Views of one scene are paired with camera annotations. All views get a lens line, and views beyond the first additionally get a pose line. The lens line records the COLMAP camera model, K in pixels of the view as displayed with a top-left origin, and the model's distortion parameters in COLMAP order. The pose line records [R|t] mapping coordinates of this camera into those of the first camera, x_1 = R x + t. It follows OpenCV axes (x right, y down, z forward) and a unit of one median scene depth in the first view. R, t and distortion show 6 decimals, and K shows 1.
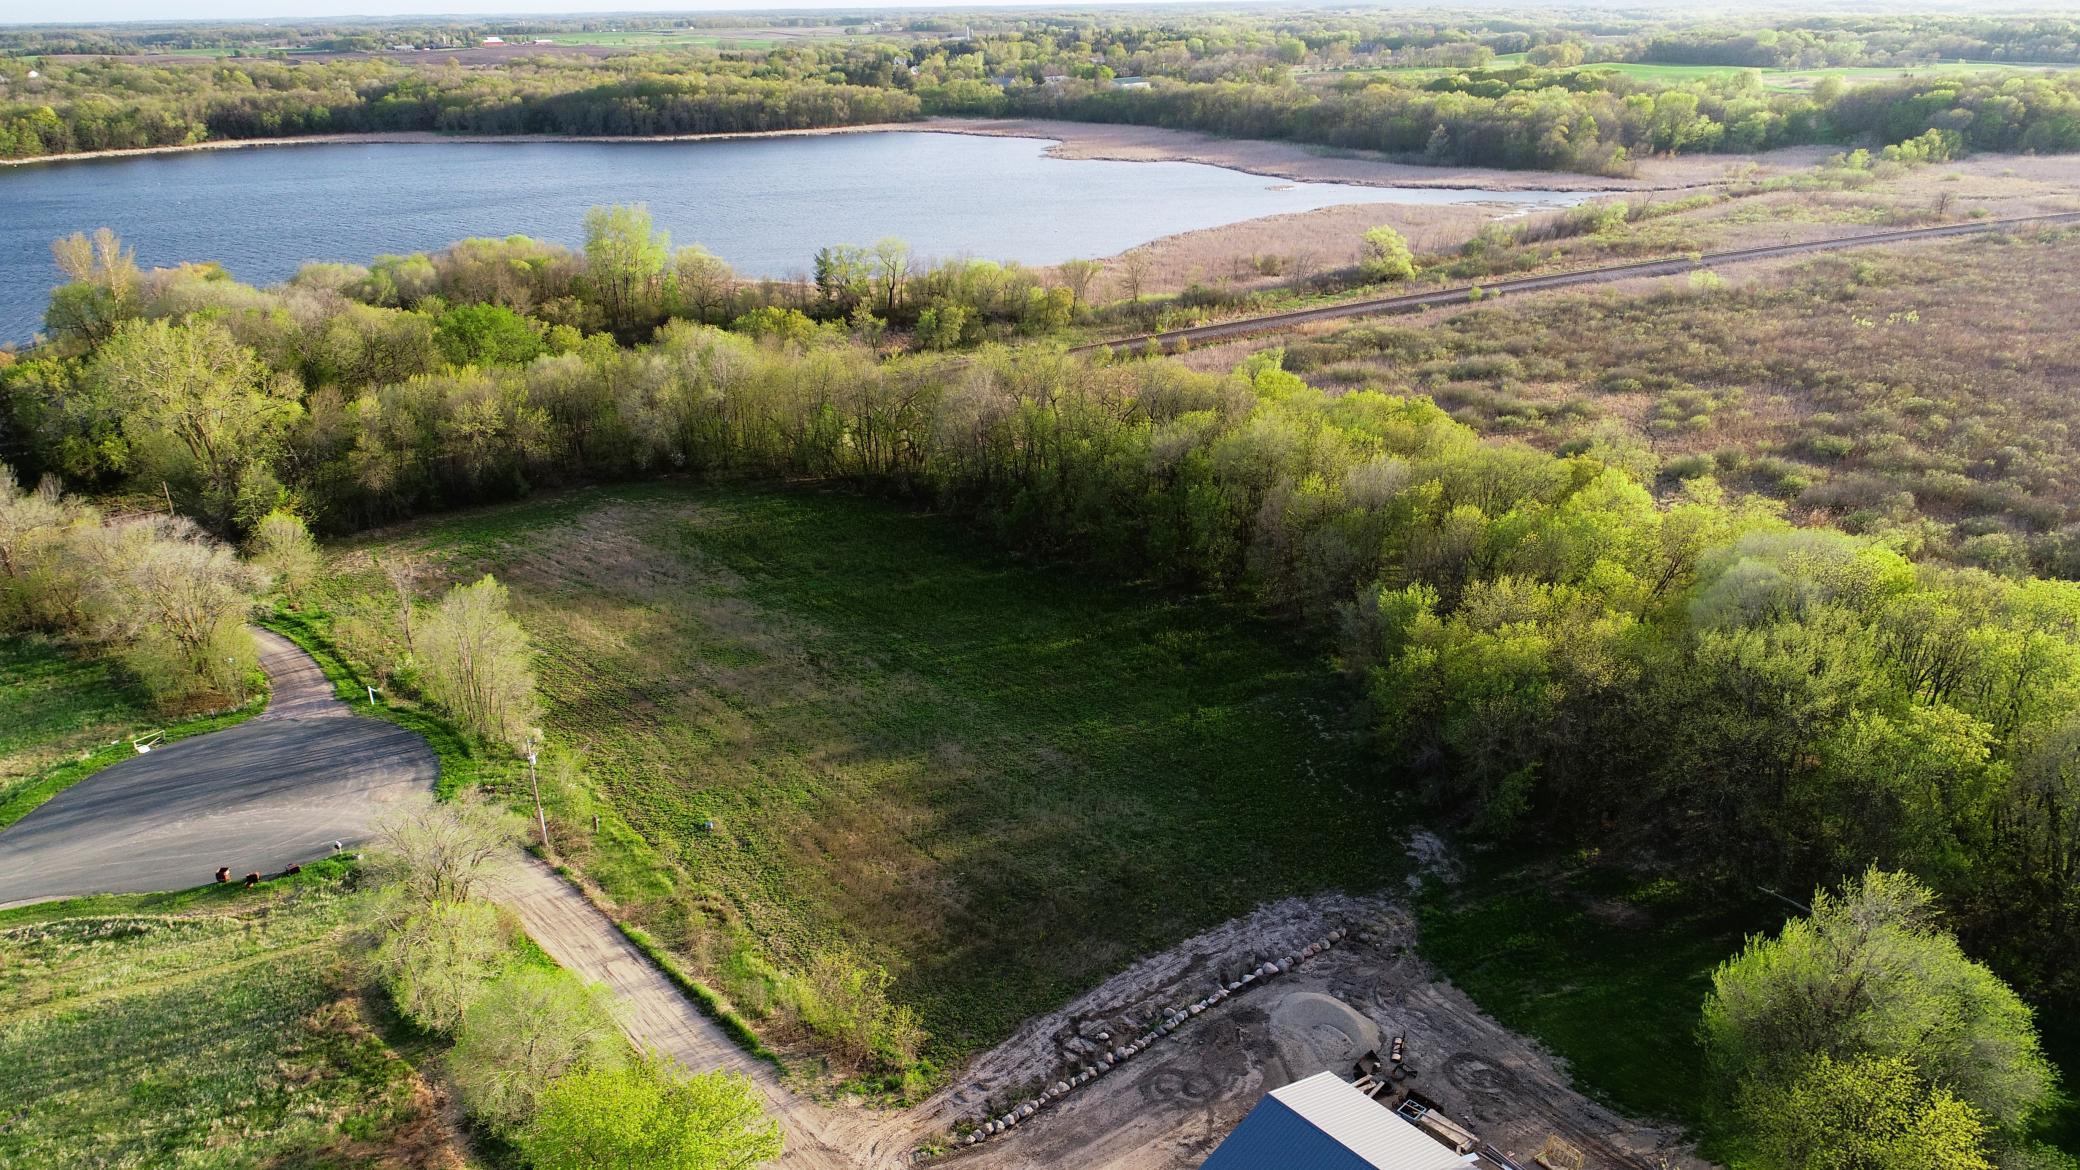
lens RADIAL K [[1424.1, 0, 1048.7], [0, 1424.1, 575.0], [0, 0, 1]] dist [-0.000839, 0.003001]
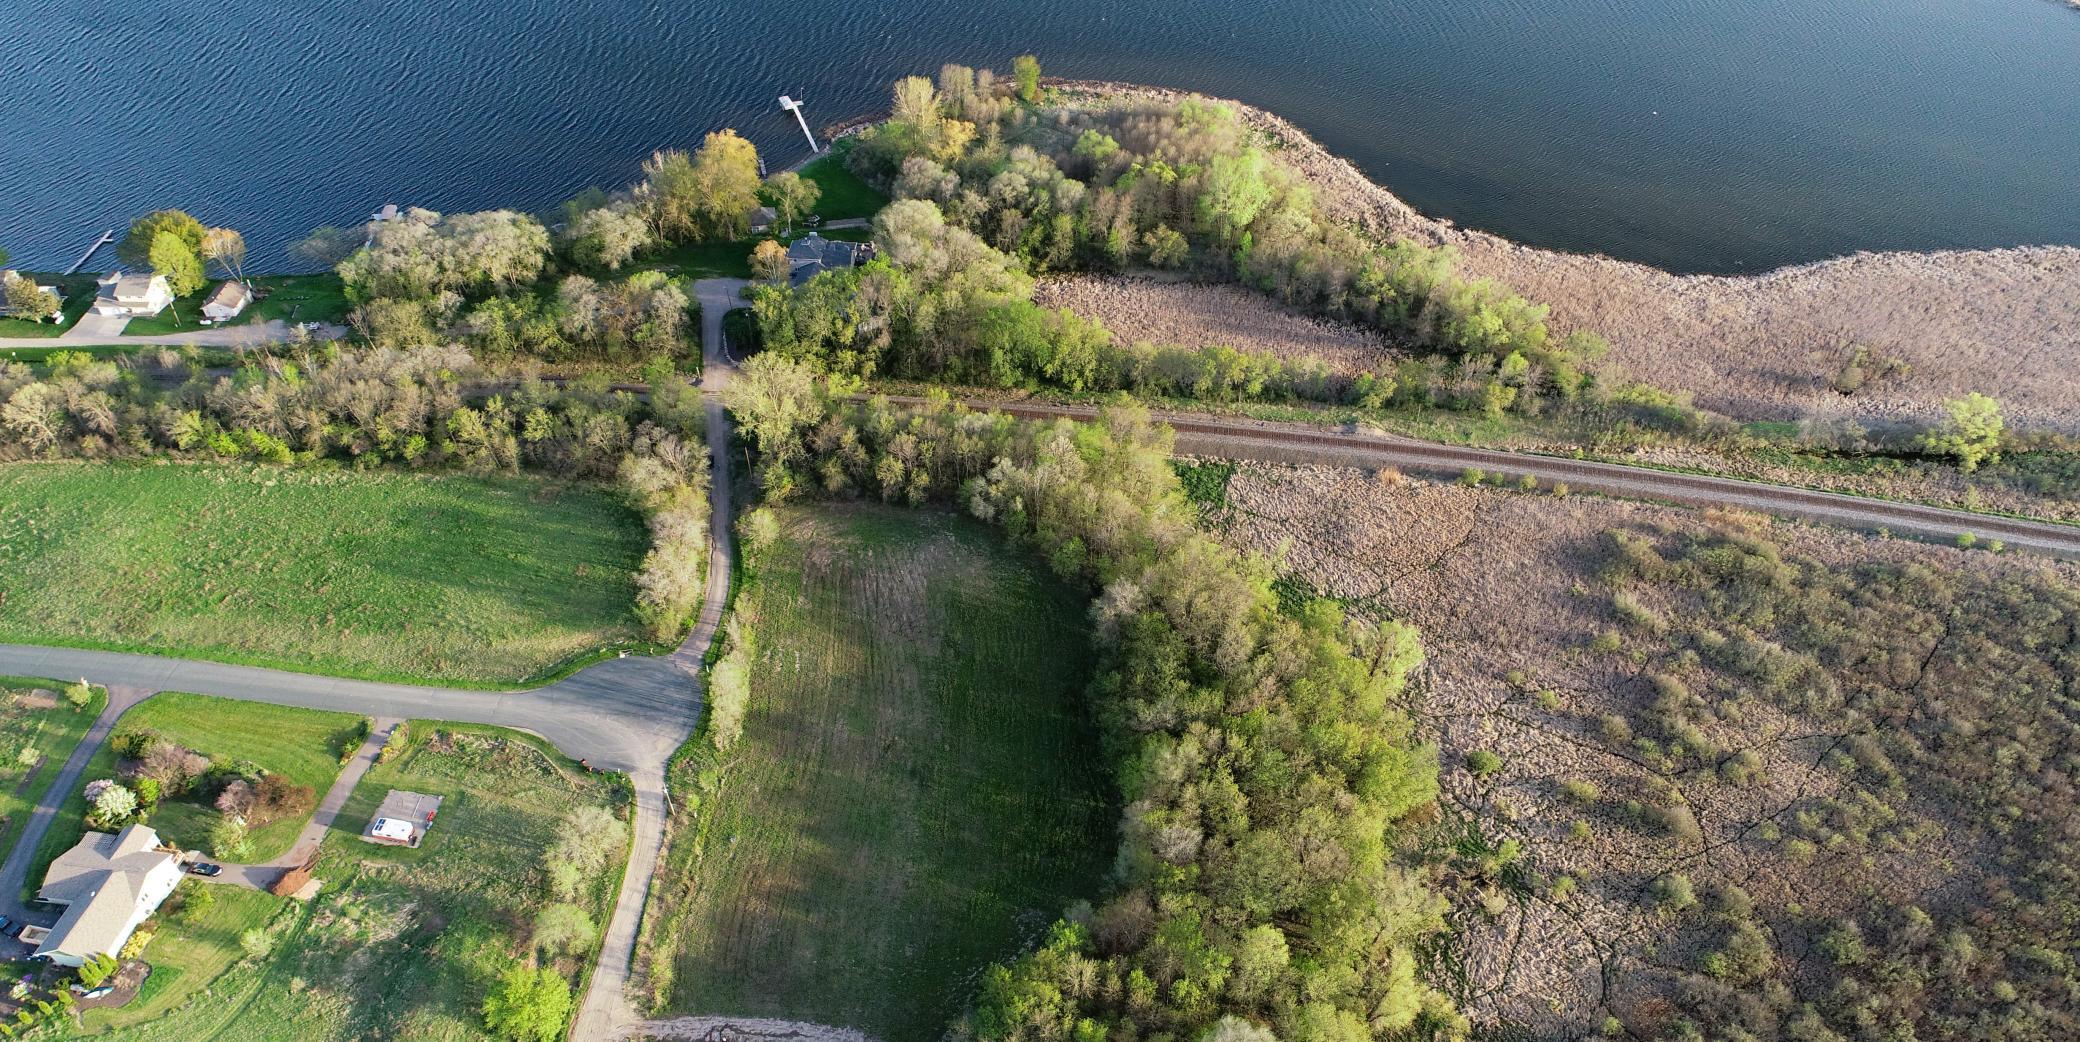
lens RADIAL K [[1419.3, 0, 1030.6], [0, 1419.3, 602.3], [0, 0, 1]] dist [-0.004439, 0.007388]
pose [[0.716771, 0.499996, -0.486048, 0.515010], [-0.265164, 0.840110, 0.473184, -0.679905], [0.644924, -0.210282, 0.734748, -0.143234]]
